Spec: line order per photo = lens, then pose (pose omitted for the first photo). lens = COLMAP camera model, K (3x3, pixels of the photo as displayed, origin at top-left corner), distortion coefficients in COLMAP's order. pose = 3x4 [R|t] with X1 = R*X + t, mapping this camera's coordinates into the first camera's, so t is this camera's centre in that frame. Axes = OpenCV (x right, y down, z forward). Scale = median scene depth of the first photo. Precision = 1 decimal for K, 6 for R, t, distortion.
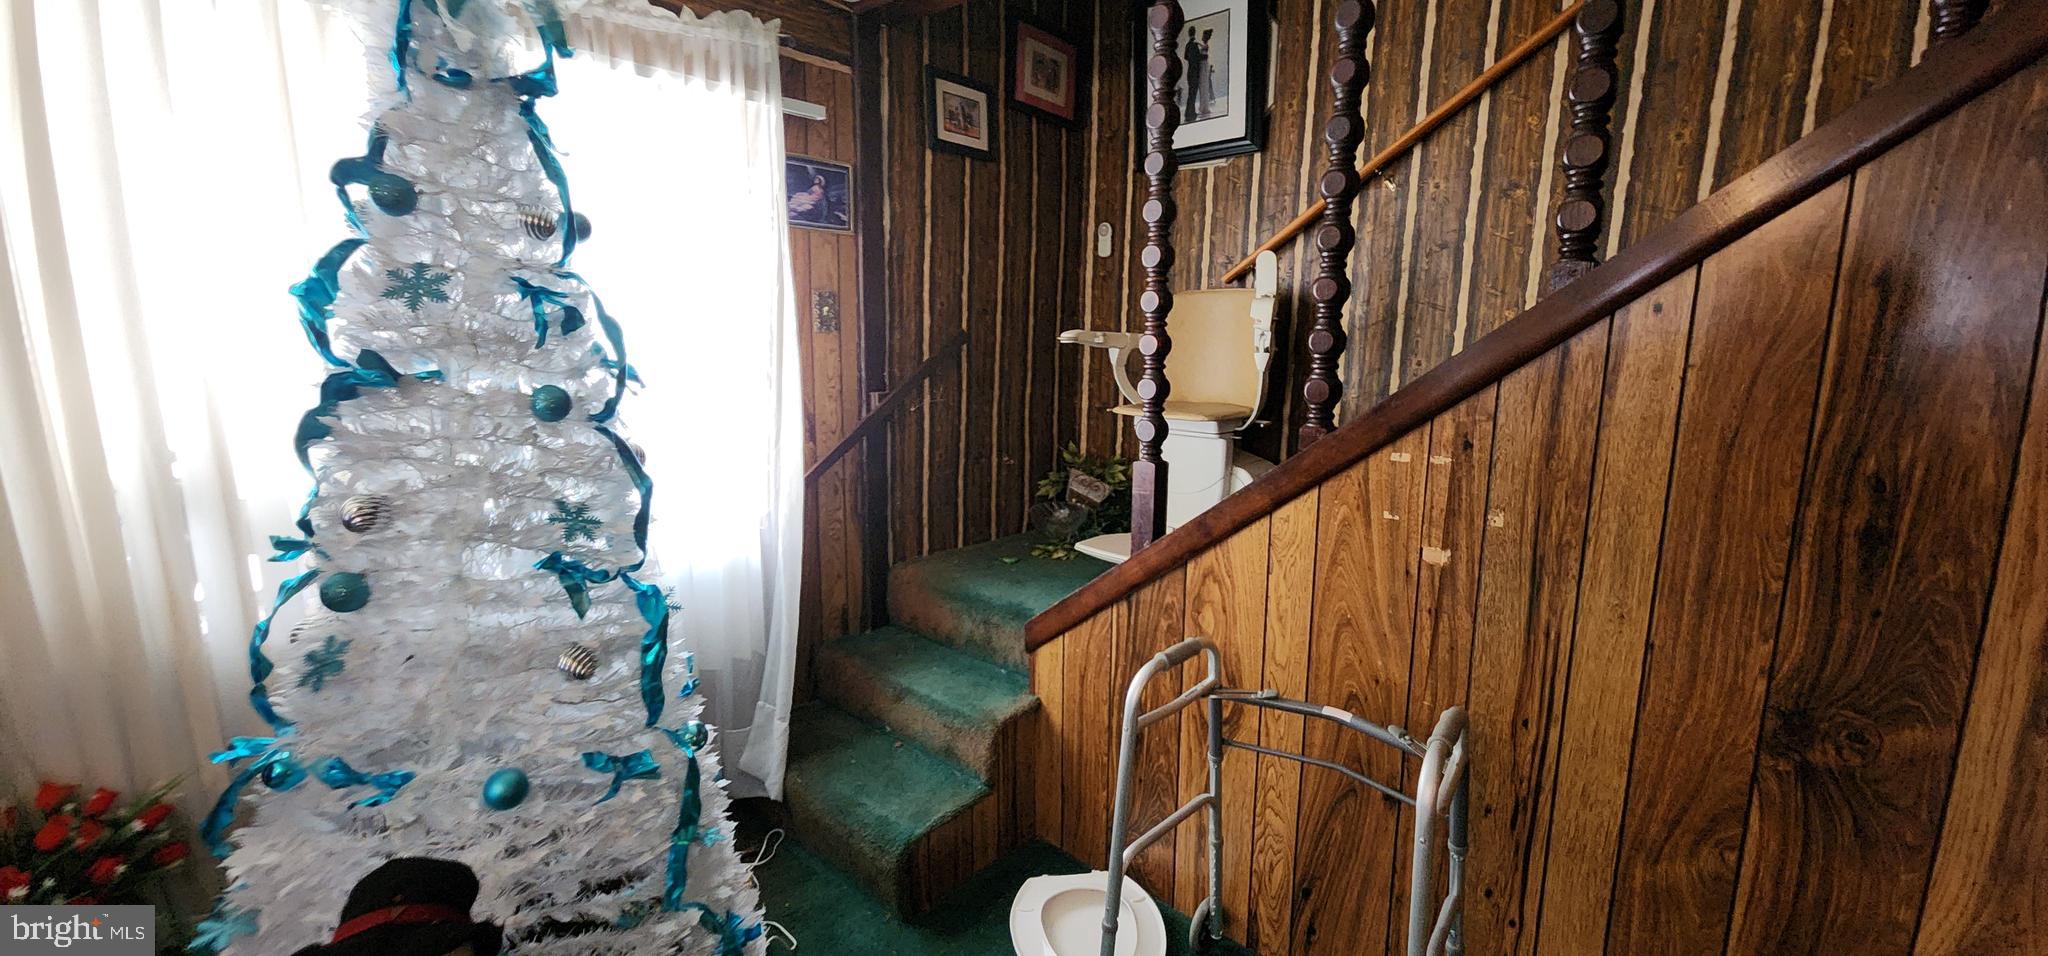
lens RADIAL K [[836.8, 0, 1023.9], [0, 836.8, 478.4], [0, 0, 1]] dist [0.006602, -0.006153]
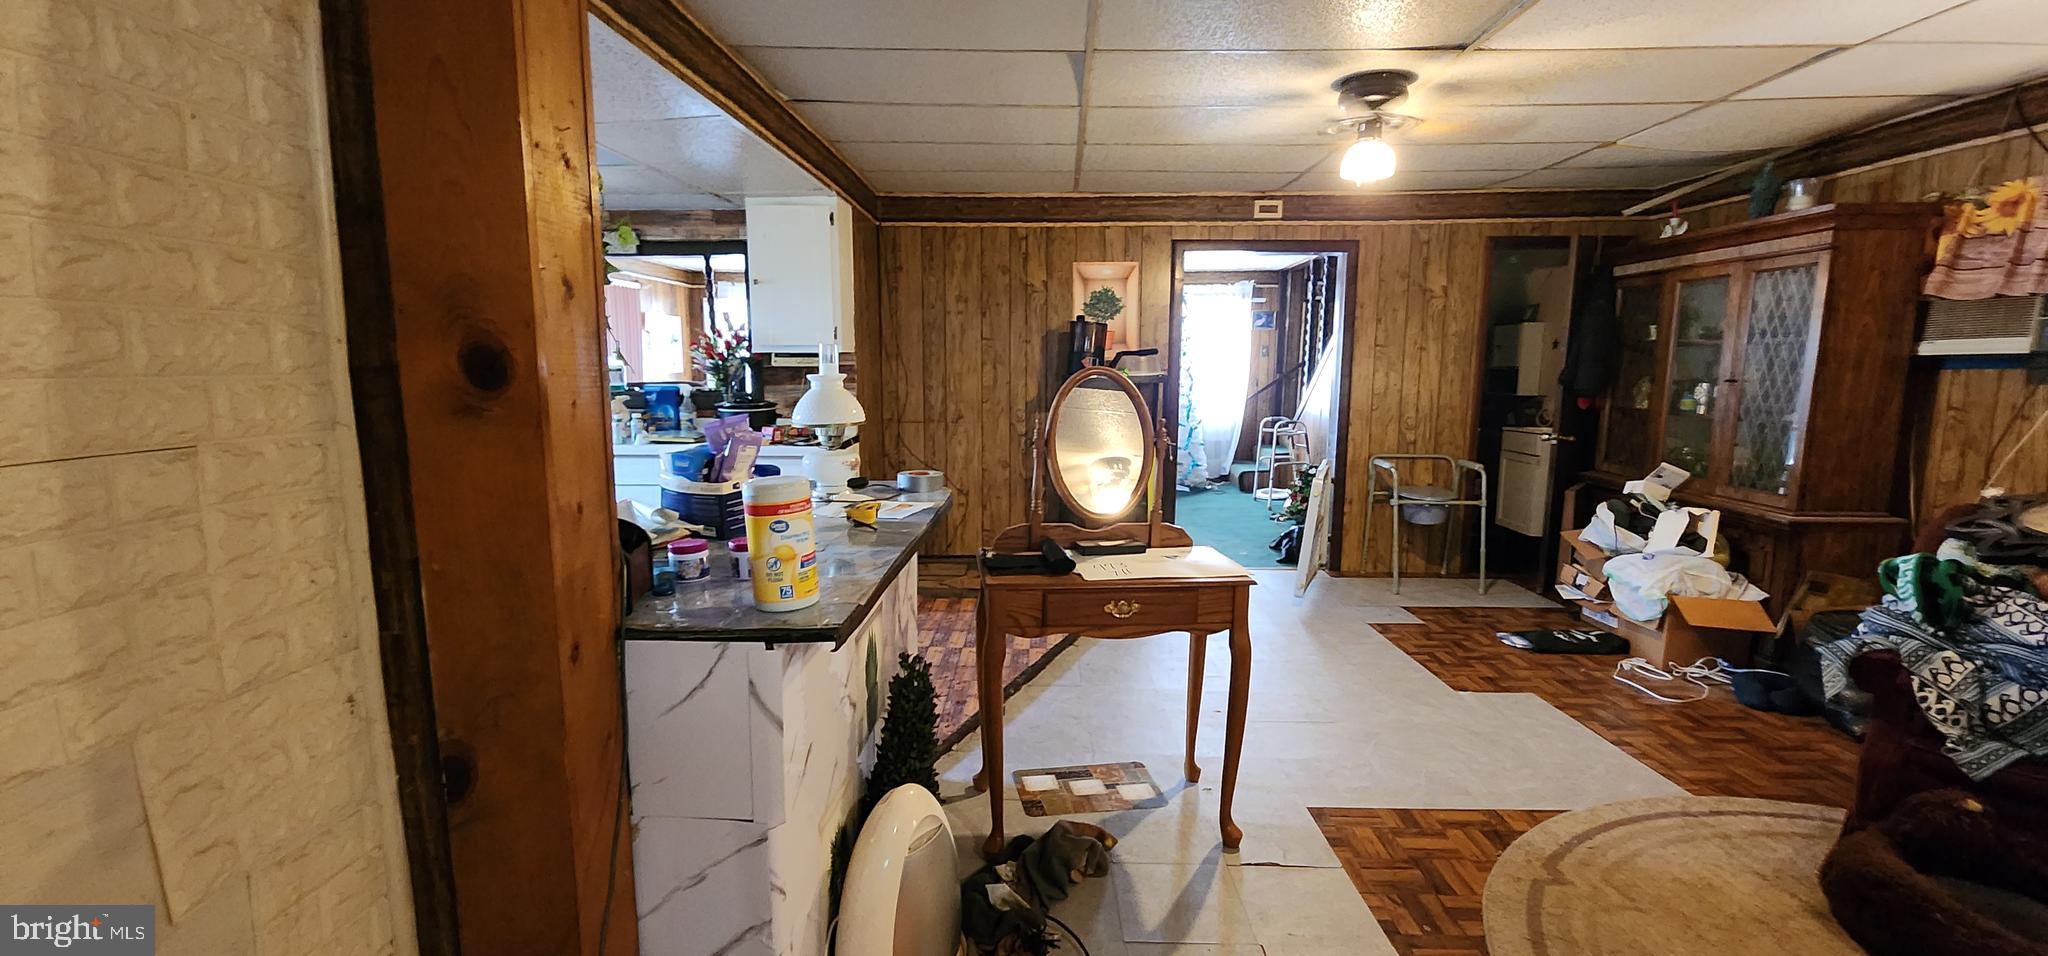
lens RADIAL K [[836.8, 0, 1022.7], [0, 836.8, 476.8], [0, 0, 1]] dist [0.006602, -0.006153]
pose [[0.635234, 0.097429, -0.766150, 2.602924], [-0.134193, 0.990846, 0.014740, 0.574783], [0.760573, 0.093448, 0.642493, -2.795609]]
